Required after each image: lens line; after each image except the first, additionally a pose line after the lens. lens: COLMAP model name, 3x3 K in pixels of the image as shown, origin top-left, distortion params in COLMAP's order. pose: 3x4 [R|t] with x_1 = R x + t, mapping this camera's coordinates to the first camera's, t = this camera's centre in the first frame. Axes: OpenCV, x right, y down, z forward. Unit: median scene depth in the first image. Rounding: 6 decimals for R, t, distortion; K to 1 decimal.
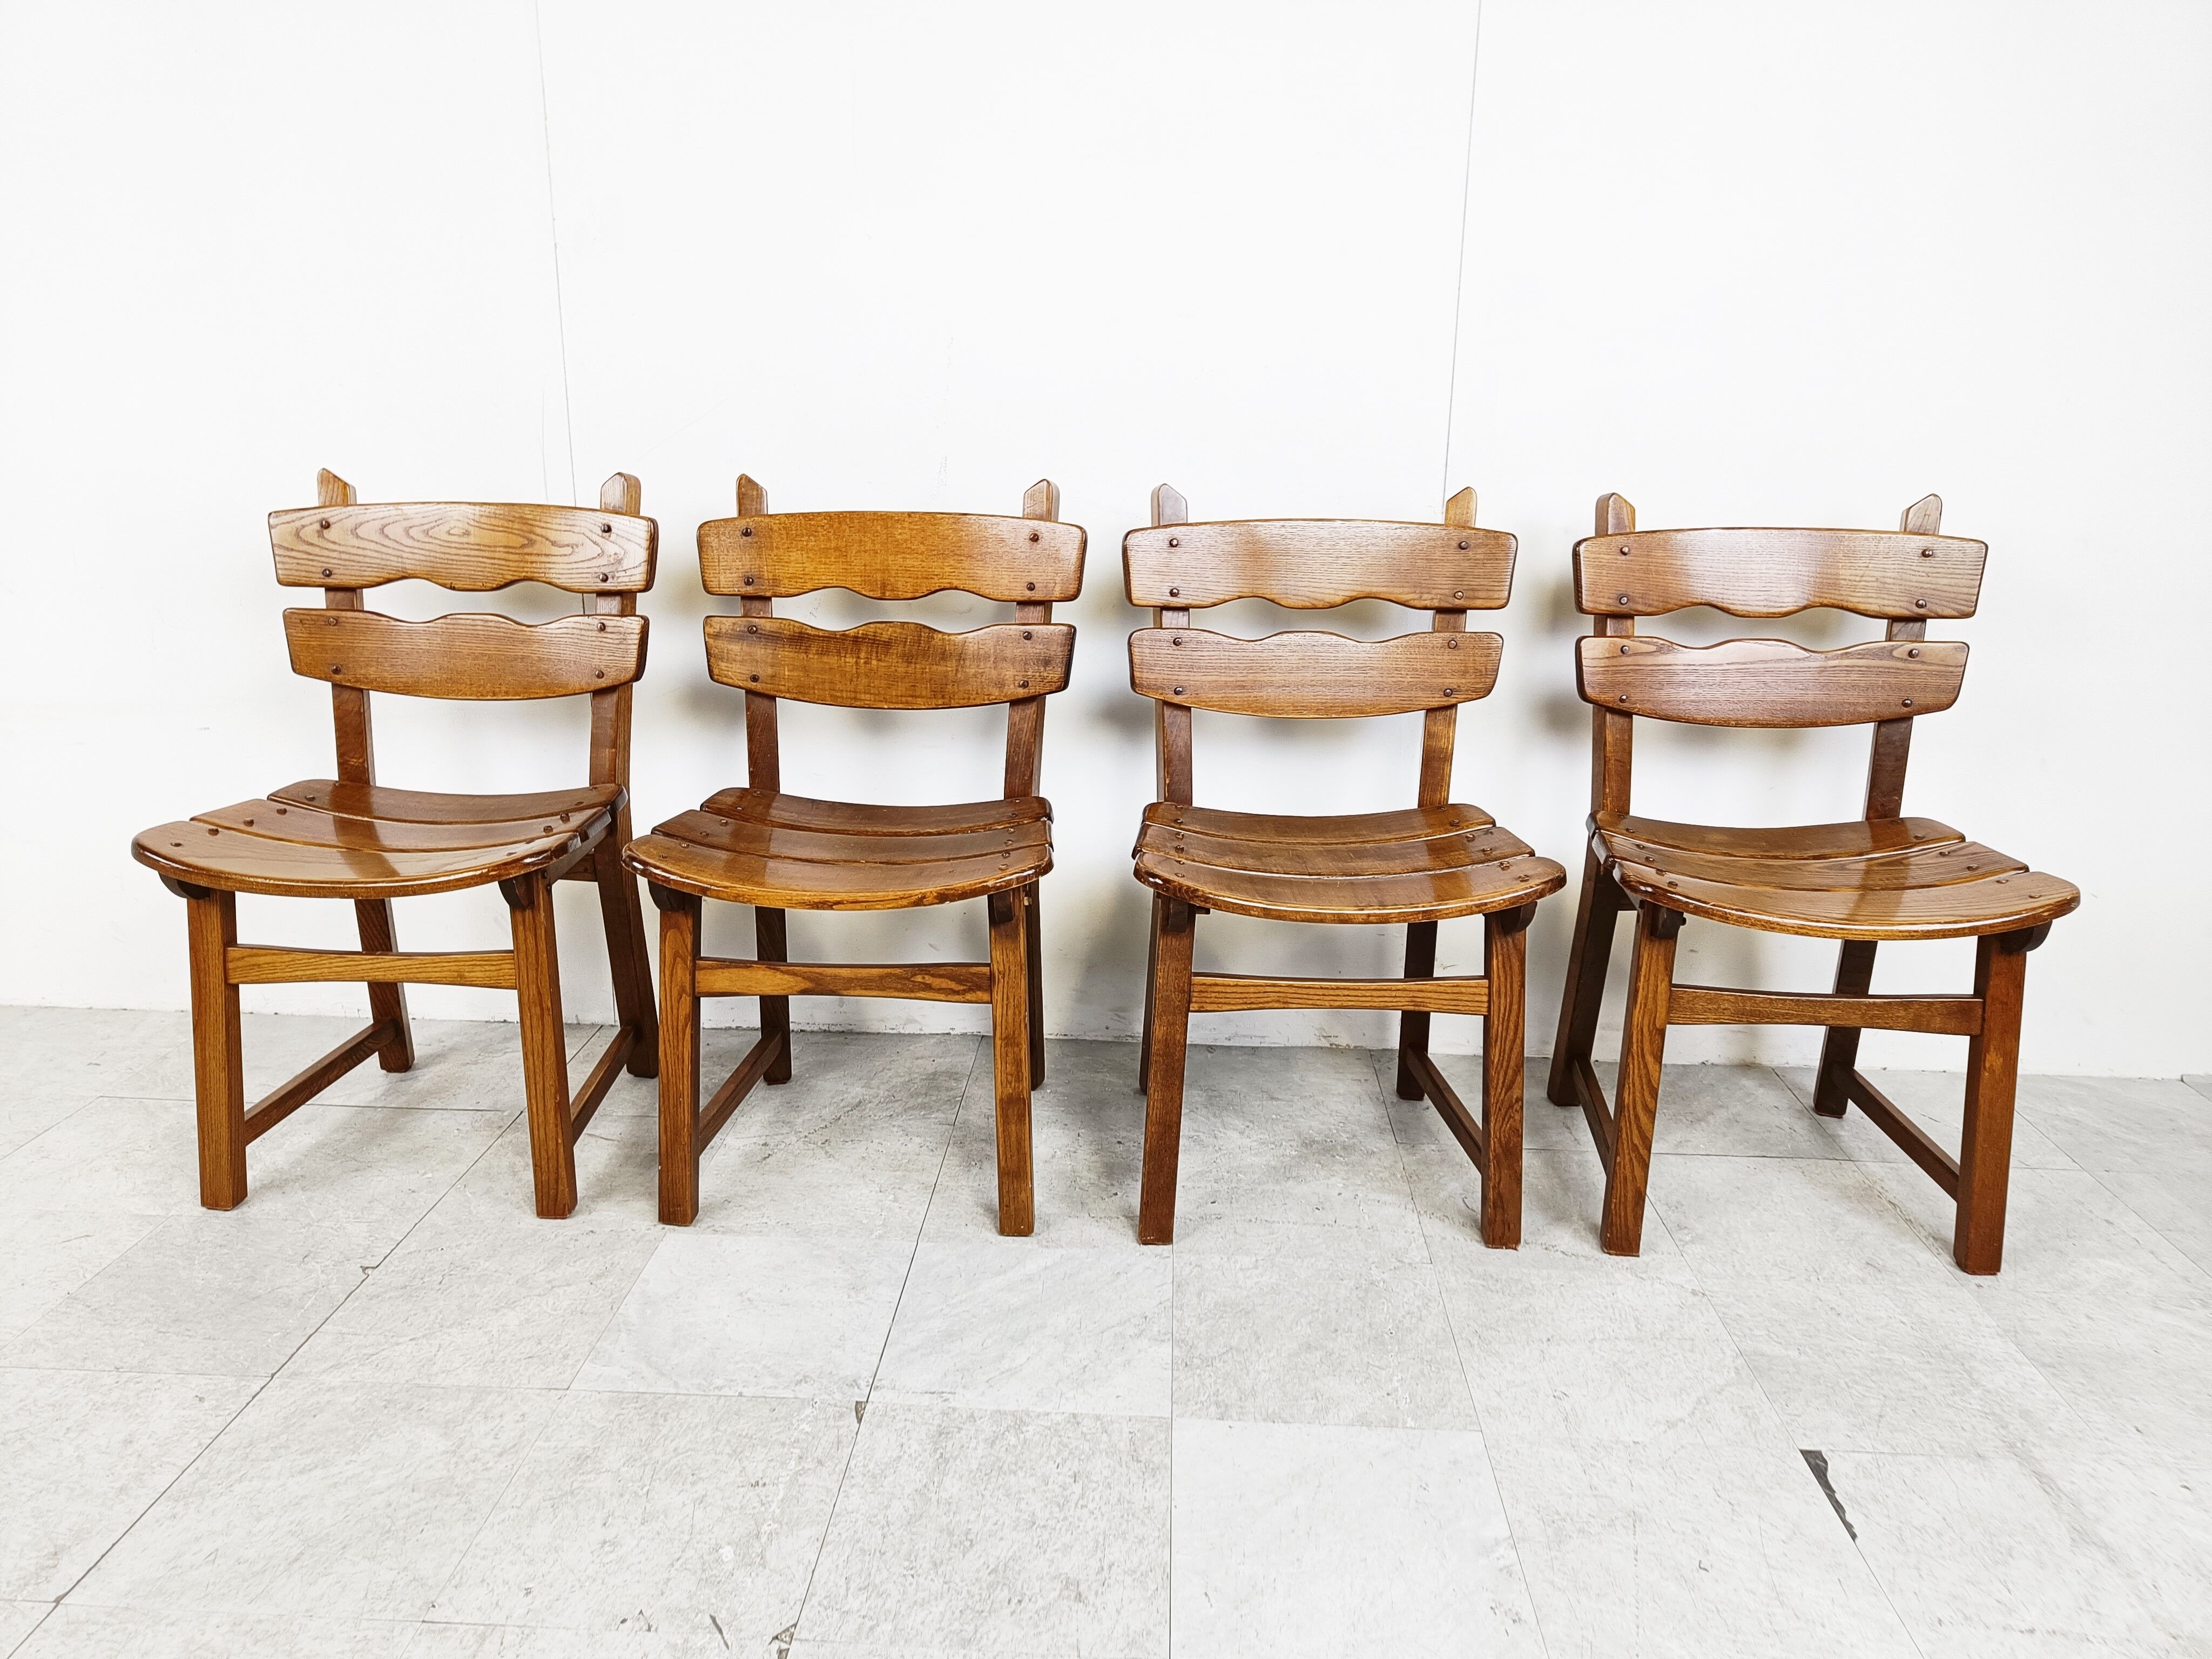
lens RADIAL K [[1503.6, 0, 1112.1], [0, 1503.6, 851.6], [0, 0, 1]] dist [0.008997, 0.003066]
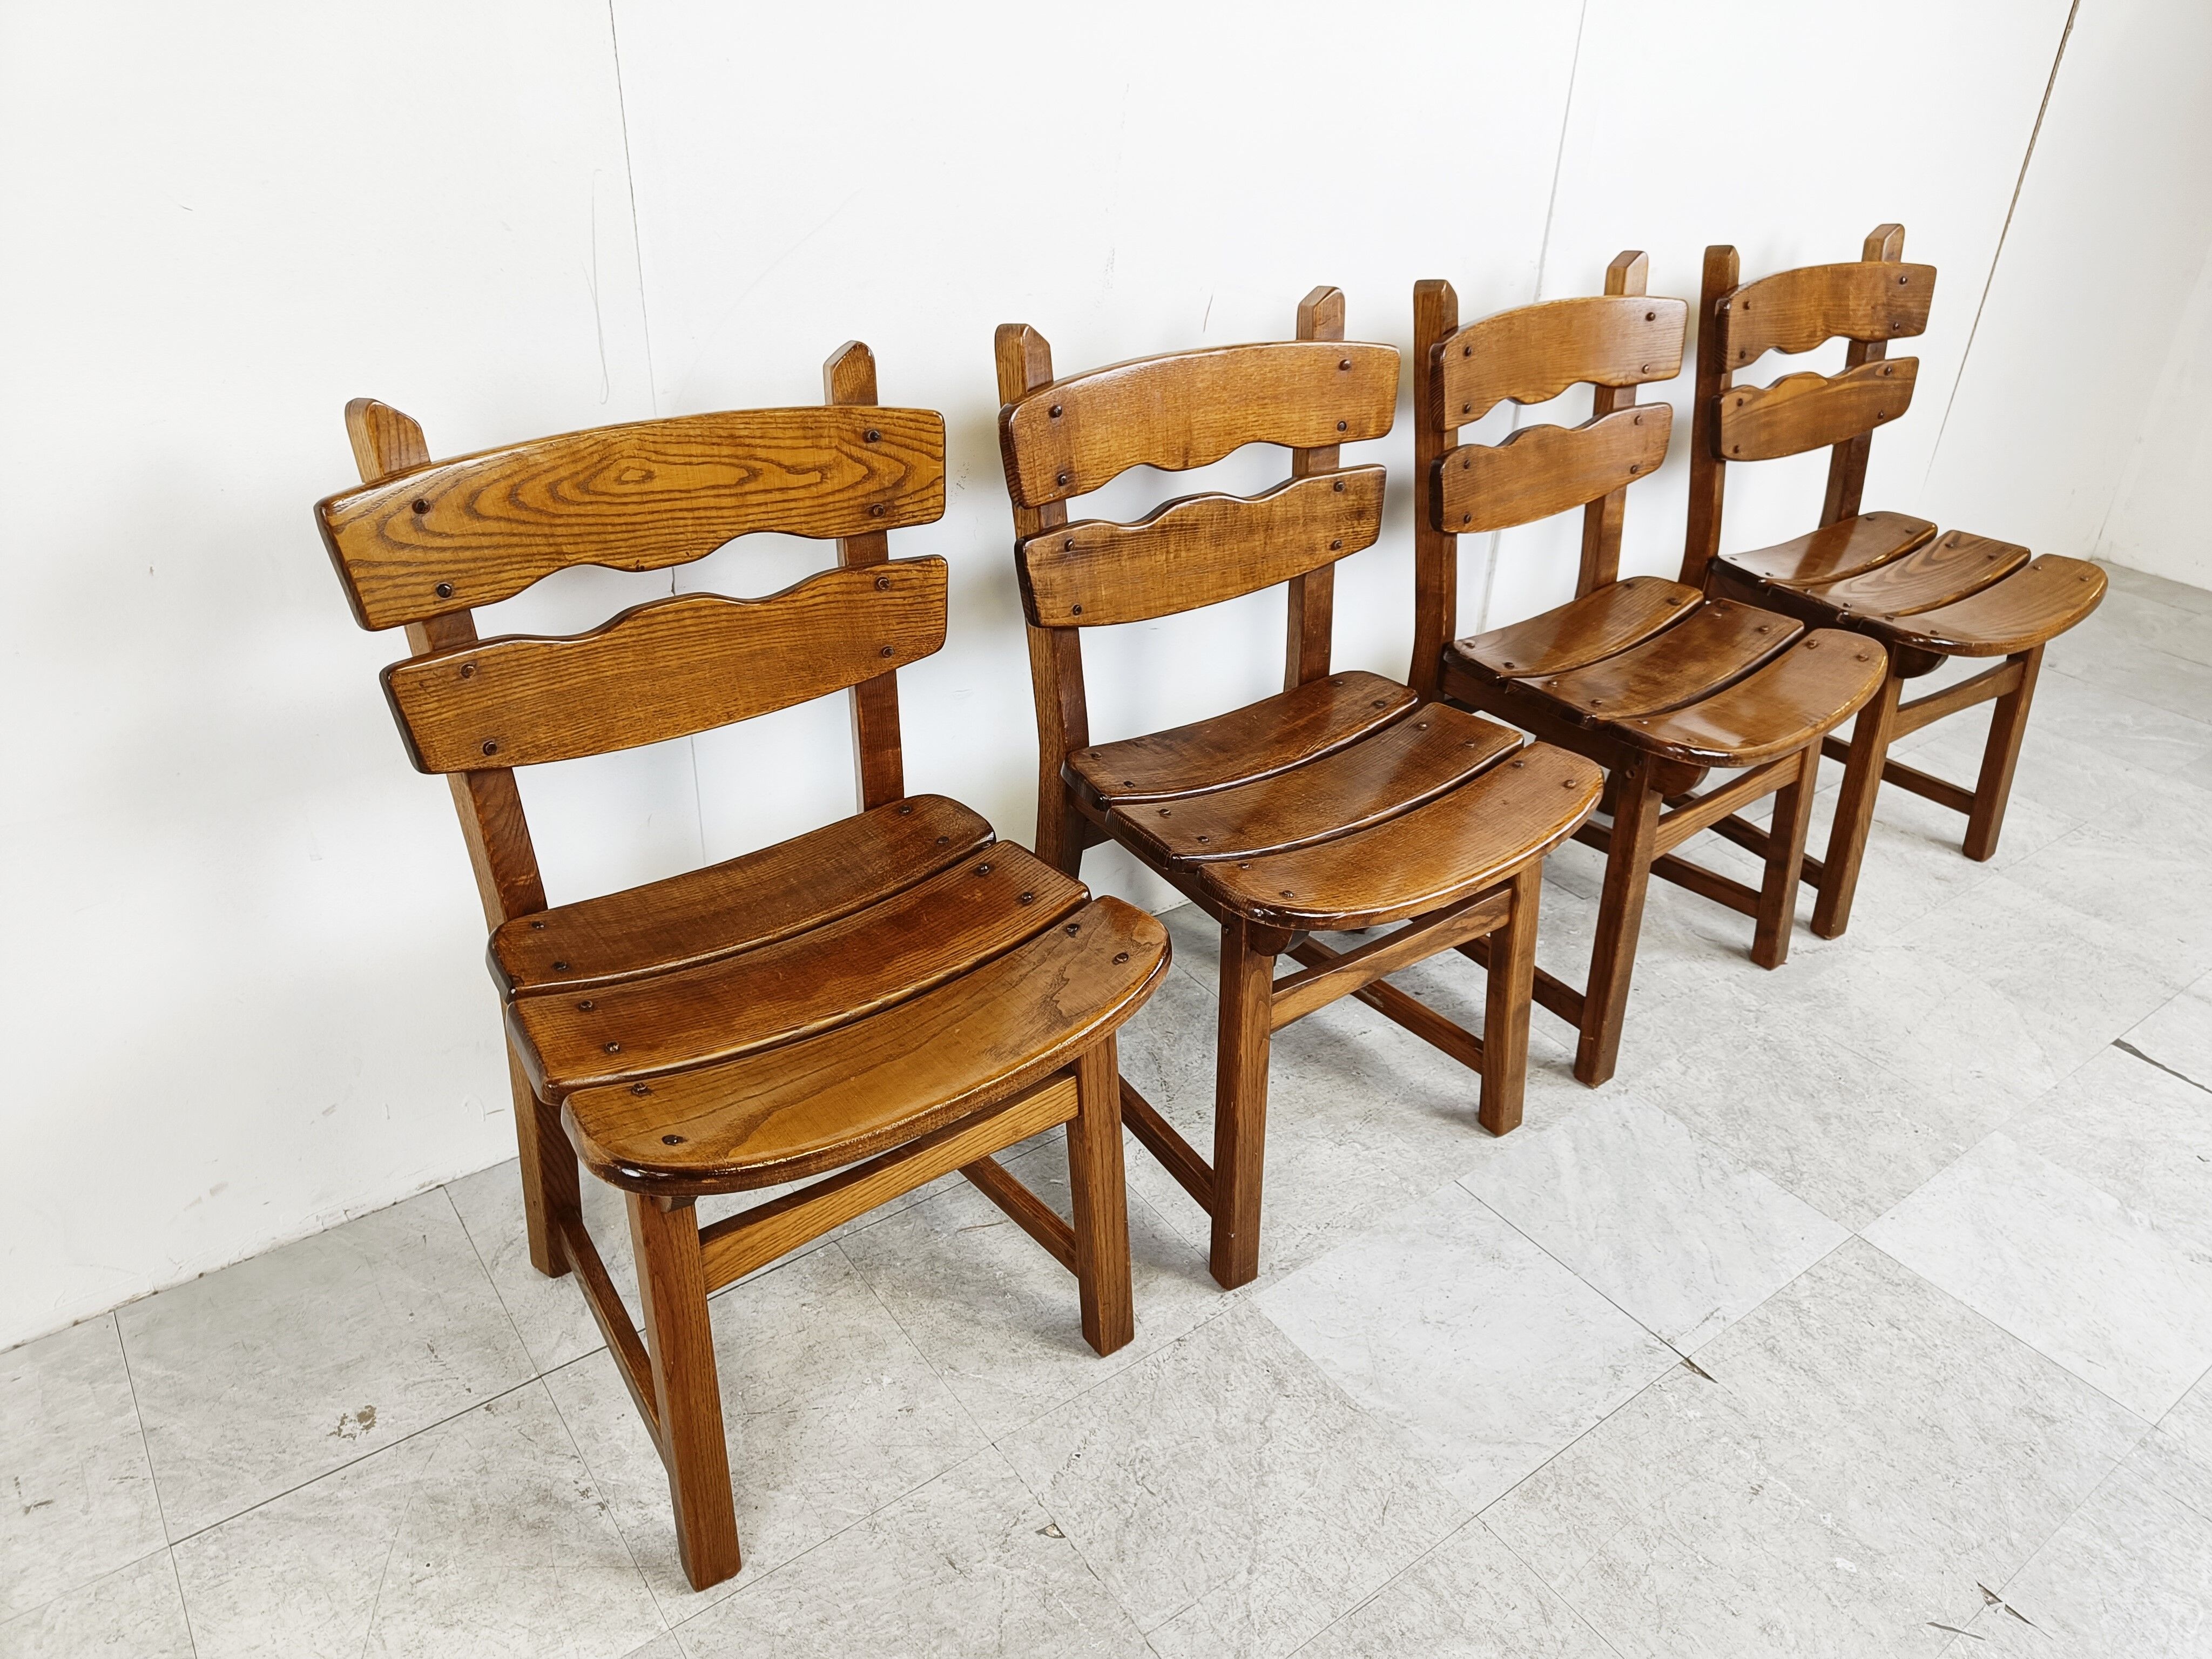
lens RADIAL K [[1503.6, 0, 1112.1], [0, 1503.6, 851.6], [0, 0, 1]] dist [0.008997, 0.003066]
pose [[0.774640, -0.311397, 0.550422, -0.890117], [0.150579, 0.936157, 0.317705, -0.313324], [-0.614214, -0.163225, 0.772075, 0.522818]]
